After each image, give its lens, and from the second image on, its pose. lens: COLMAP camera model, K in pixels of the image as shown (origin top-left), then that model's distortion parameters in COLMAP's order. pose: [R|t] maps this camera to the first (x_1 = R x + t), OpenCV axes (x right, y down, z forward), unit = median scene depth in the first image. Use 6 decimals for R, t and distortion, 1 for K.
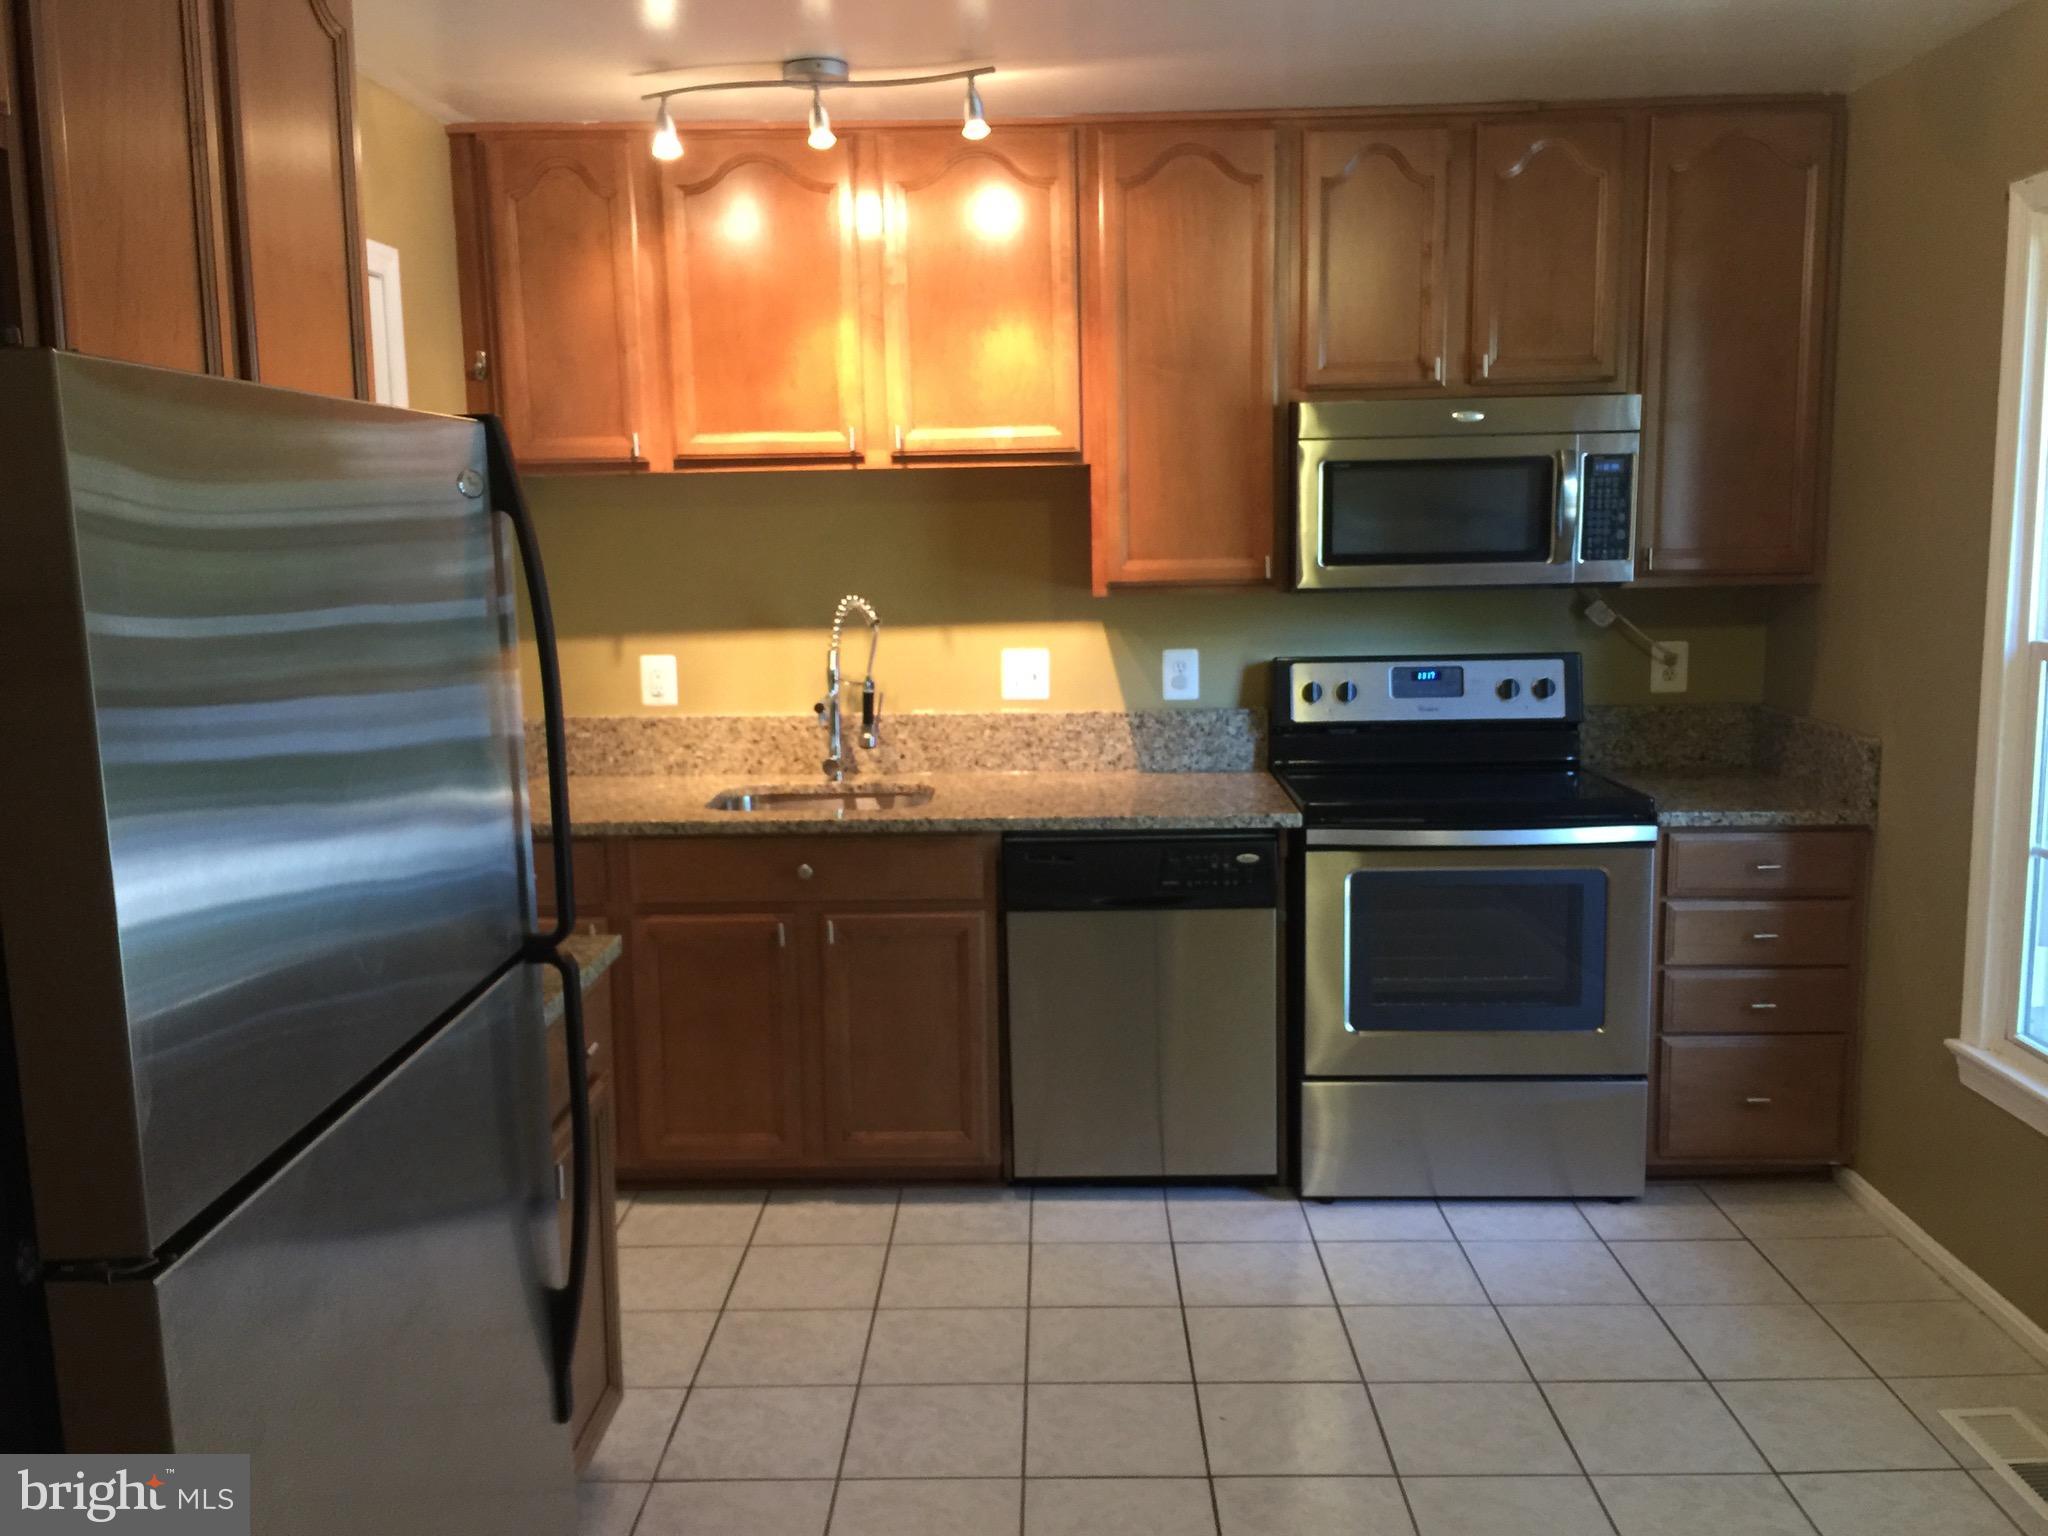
lens RADIAL K [[1768.6, 0, 1023.6], [0, 1768.6, 762.8], [0, 0, 1]] dist [0.060537, -0.002866]
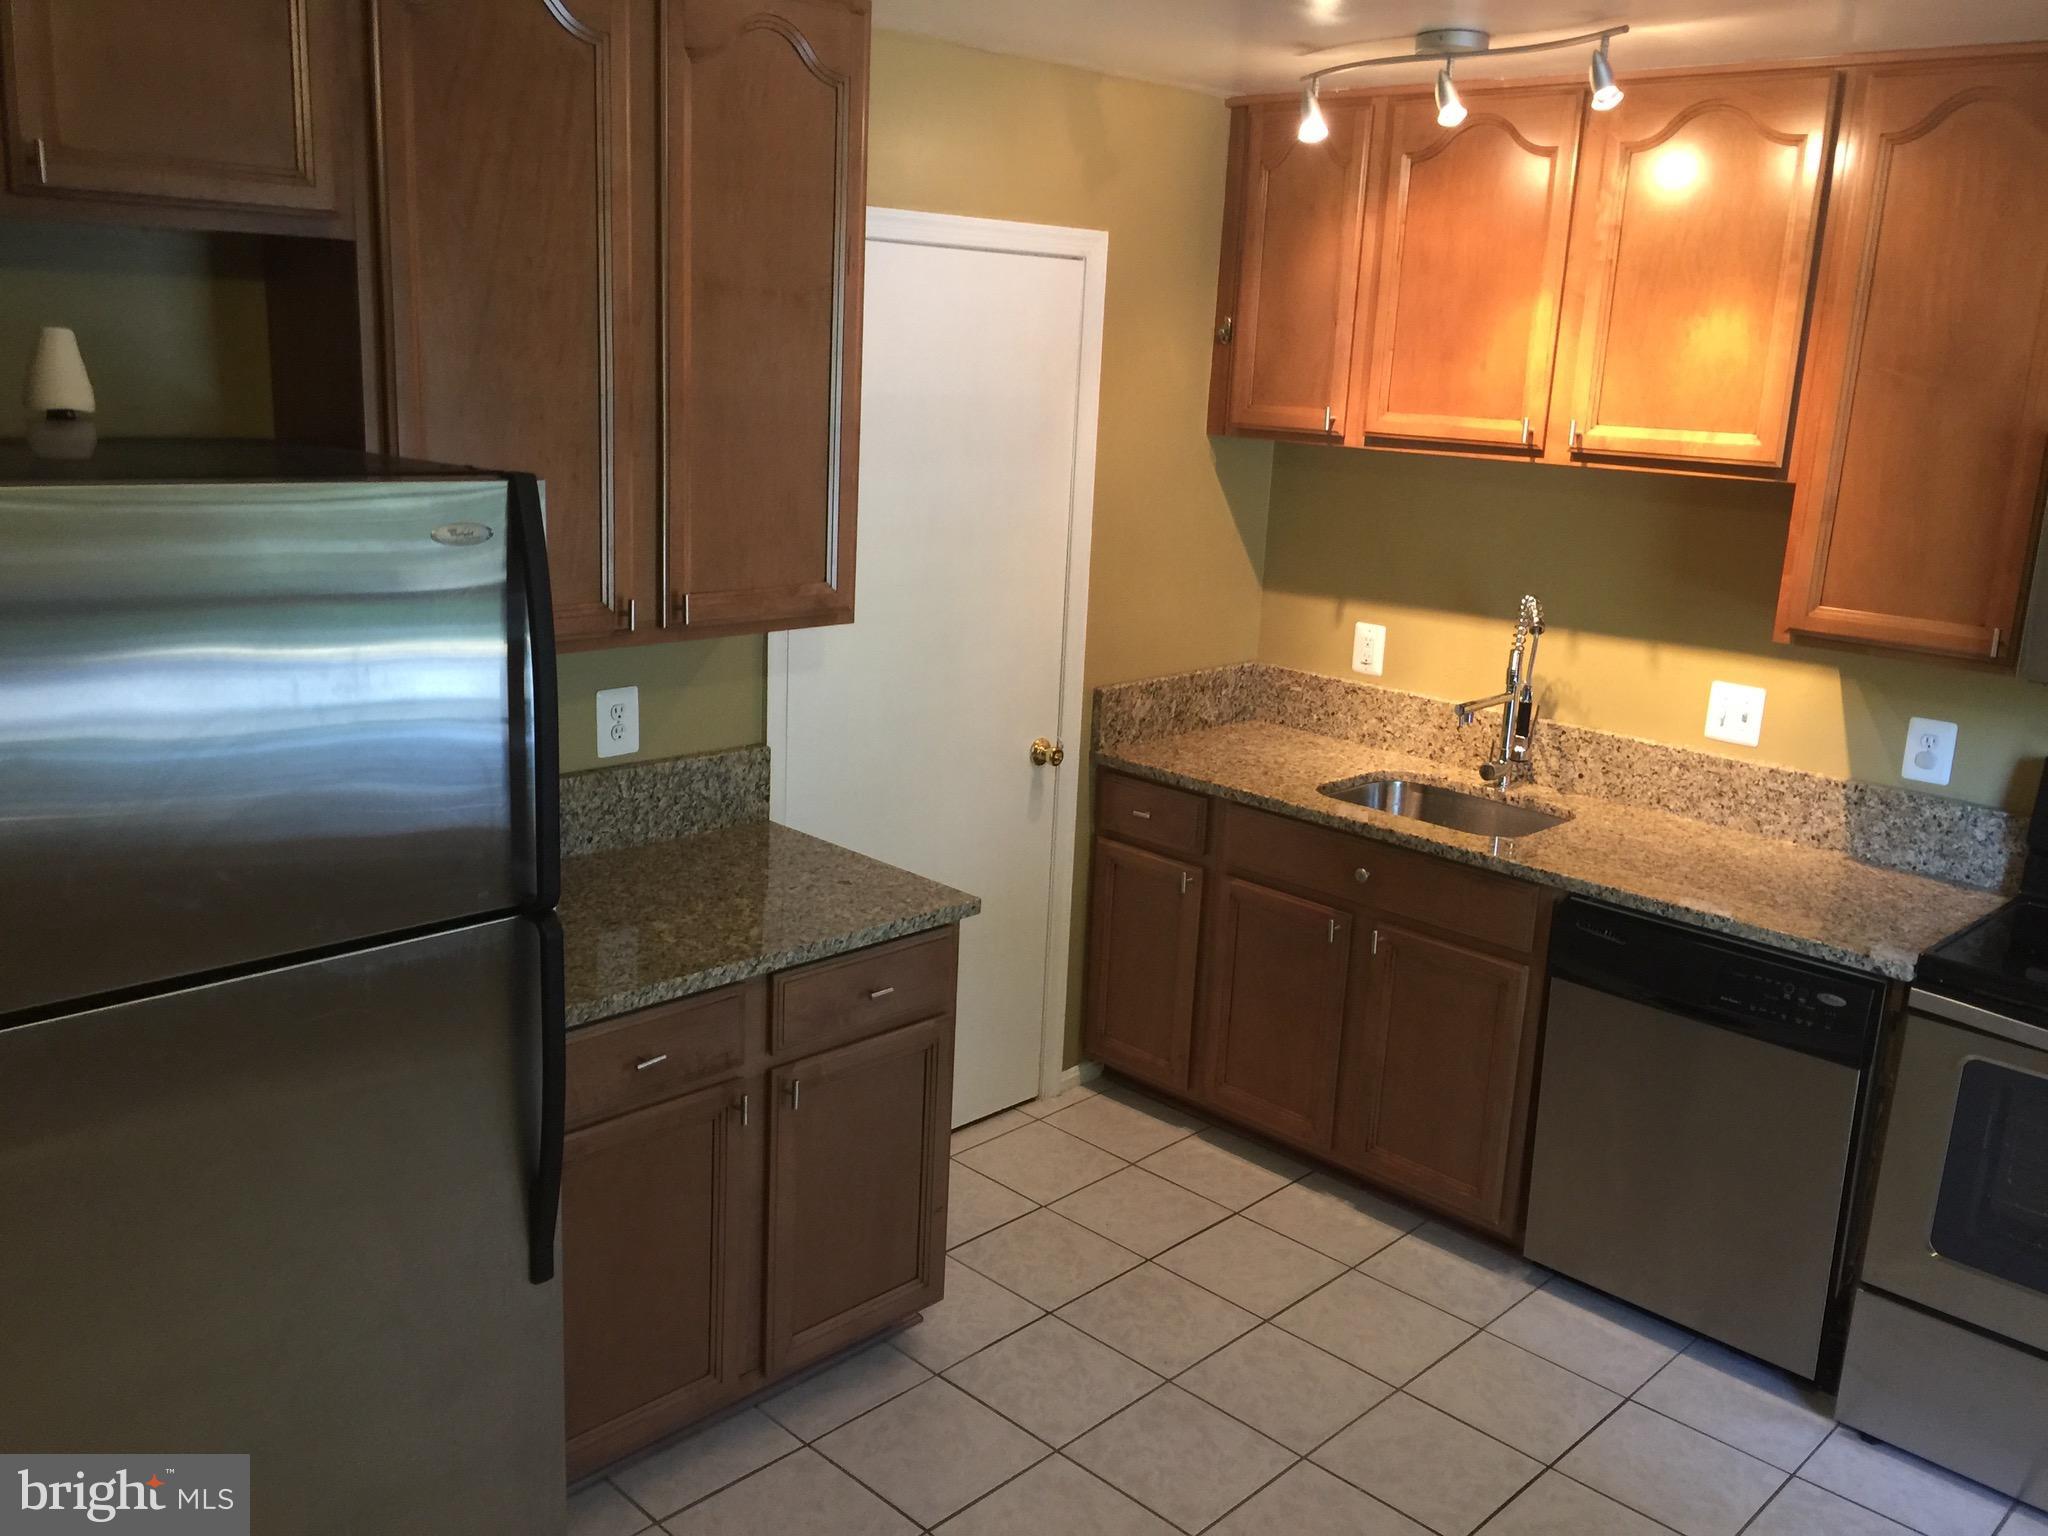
lens RADIAL K [[1746.6, 0, 1041.1], [0, 1746.6, 764.5], [0, 0, 1]] dist [0.066496, -0.065694]
pose [[0.731327, 0.211902, -0.648273, 0.344926], [-0.158909, 0.977291, 0.140180, -0.101053], [0.663256, 0.000499, 0.748393, 0.152886]]
